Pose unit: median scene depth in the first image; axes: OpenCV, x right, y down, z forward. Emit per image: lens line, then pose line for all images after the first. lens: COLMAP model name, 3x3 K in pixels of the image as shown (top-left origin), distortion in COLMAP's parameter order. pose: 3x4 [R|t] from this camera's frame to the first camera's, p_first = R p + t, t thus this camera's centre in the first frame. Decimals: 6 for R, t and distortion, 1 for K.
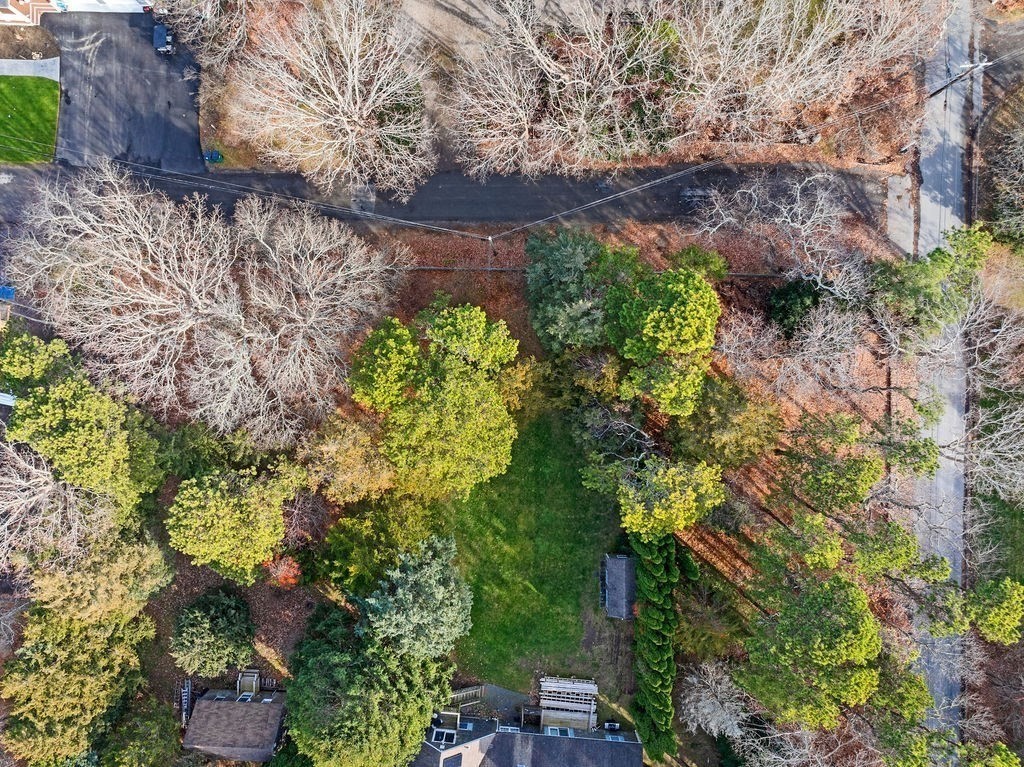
lens RADIAL K [[718.6, 0, 518.7], [0, 718.6, 380.2], [0, 0, 1]] dist [-0.042045, 0.011776]
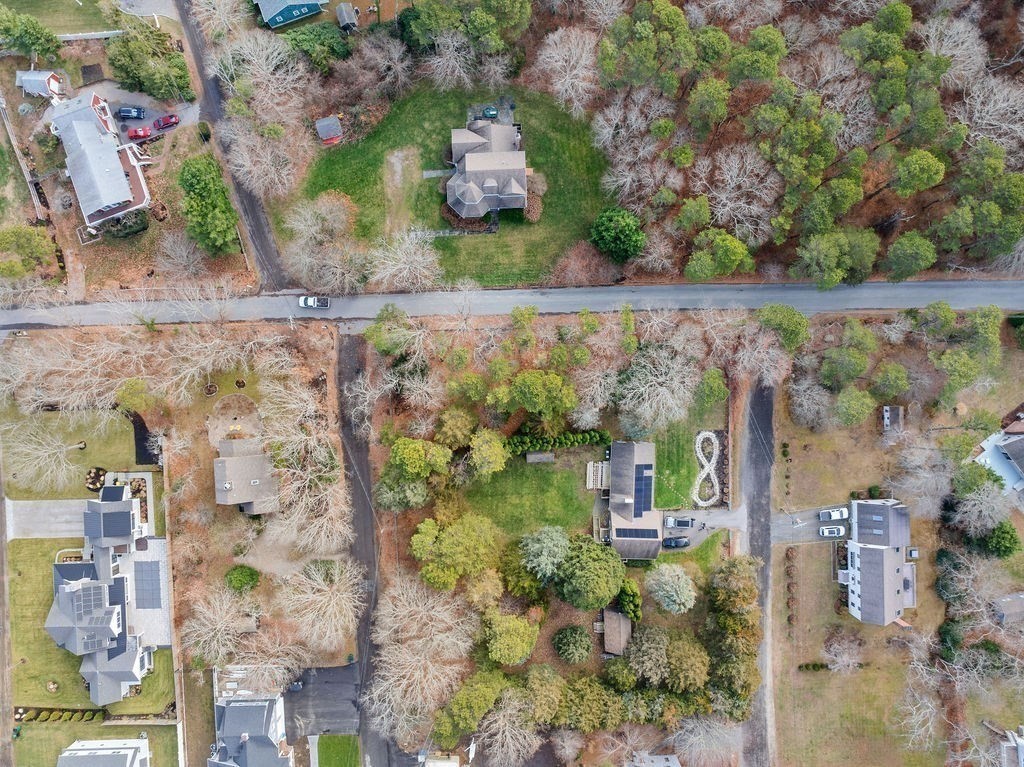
lens RADIAL K [[718.6, 0, 516.4], [0, 718.6, 374.0], [0, 0, 1]] dist [-0.042045, 0.011776]
pose [[-0.062539, -0.998041, 0.001891, 0.428582], [0.998027, -0.062528, 0.005685, 0.244698], [-0.005556, 0.002243, 0.999982, -1.270157]]
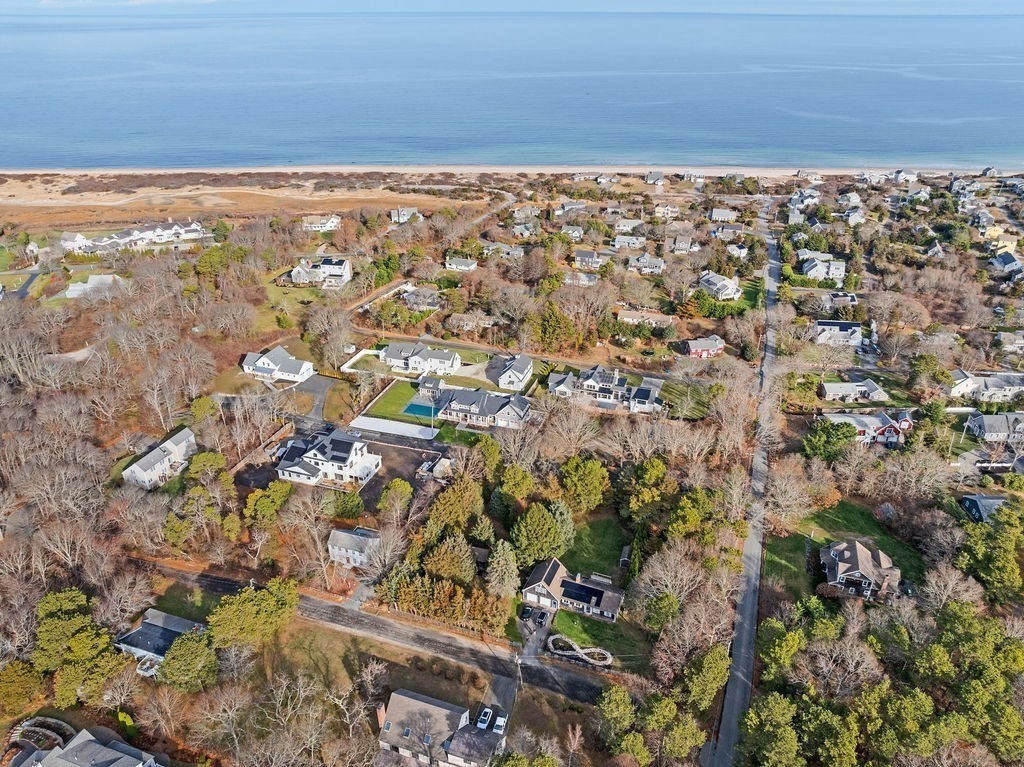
lens RADIAL K [[718.6, 0, 514.6], [0, 718.6, 375.5], [0, 0, 1]] dist [-0.042045, 0.011776]
pose [[0.955738, 0.123708, -0.266947, 0.429528], [-0.293942, 0.440751, -0.848137, 2.762928], [0.012736, 0.889064, 0.457606, -1.013749]]
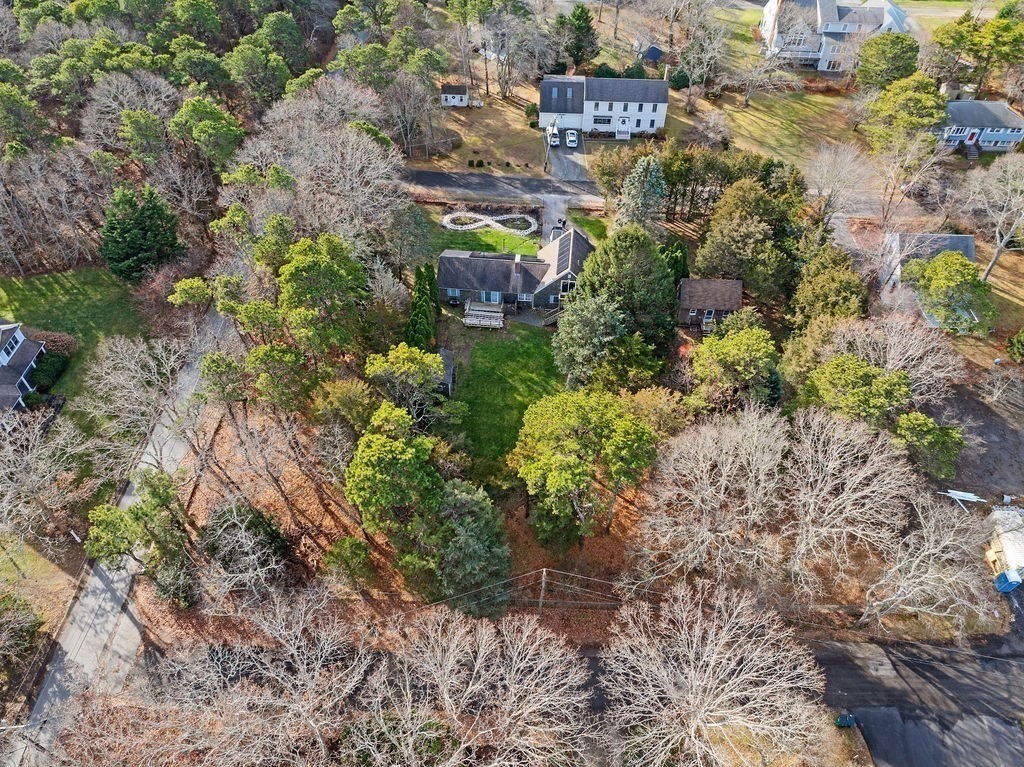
lens RADIAL K [[718.6, 0, 513.3], [0, 718.6, 384.8], [0, 0, 1]] dist [-0.042045, 0.011776]
pose [[-0.999883, -0.015115, -0.002244, 0.012235], [0.009530, -0.731627, 0.681639, -0.718490], [-0.011945, 0.681538, 0.731685, 0.041385]]
